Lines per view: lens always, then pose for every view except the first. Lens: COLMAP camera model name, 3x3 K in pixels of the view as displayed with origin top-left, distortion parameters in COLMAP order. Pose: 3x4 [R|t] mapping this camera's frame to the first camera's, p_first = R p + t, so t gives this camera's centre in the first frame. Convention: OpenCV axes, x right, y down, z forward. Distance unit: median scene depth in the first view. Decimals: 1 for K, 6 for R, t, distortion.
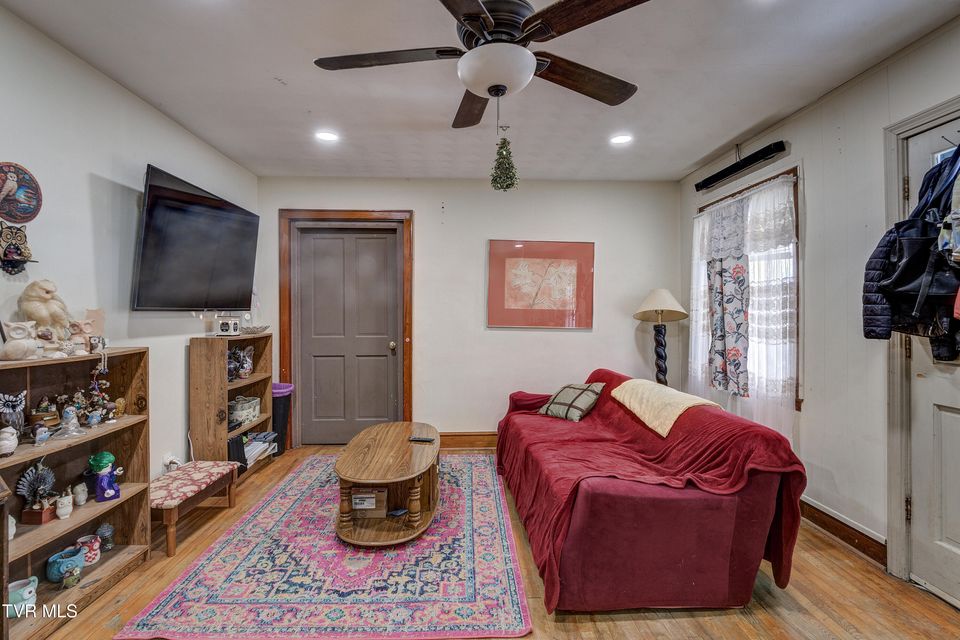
lens RADIAL K [[454.8, 0, 478.0], [0, 454.8, 324.3], [0, 0, 1]] dist [-0.002547, -0.005371]
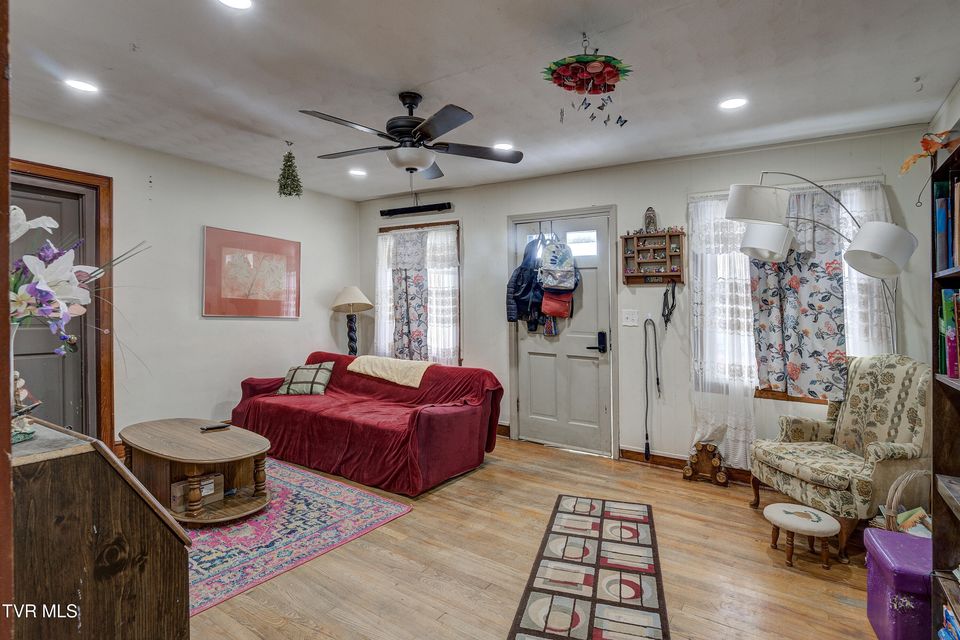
lens RADIAL K [[490.5, 0, 479.0], [0, 490.5, 310.5], [0, 0, 1]] dist [0.001507, 0.000214]
pose [[0.586048, 0.009928, 0.810216, -0.773265], [-0.004080, 0.999948, -0.009301, 0.001785], [-0.810266, 0.002145, 0.586058, -0.134407]]
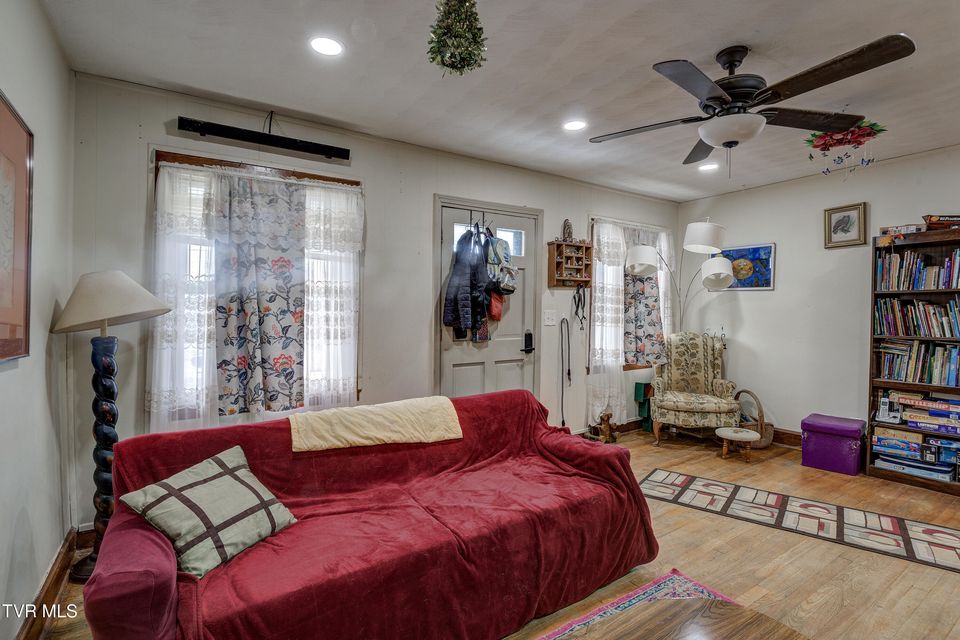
lens RADIAL K [[462.1, 0, 481.5], [0, 462.1, 312.5], [0, 0, 1]] dist [-0.001545, -0.011692]
pose [[-0.526451, -0.000613, 0.850205, -0.454158], [0.023710, 0.999600, 0.015402, -0.040091], [-0.849875, 0.028267, -0.526226, 1.419427]]
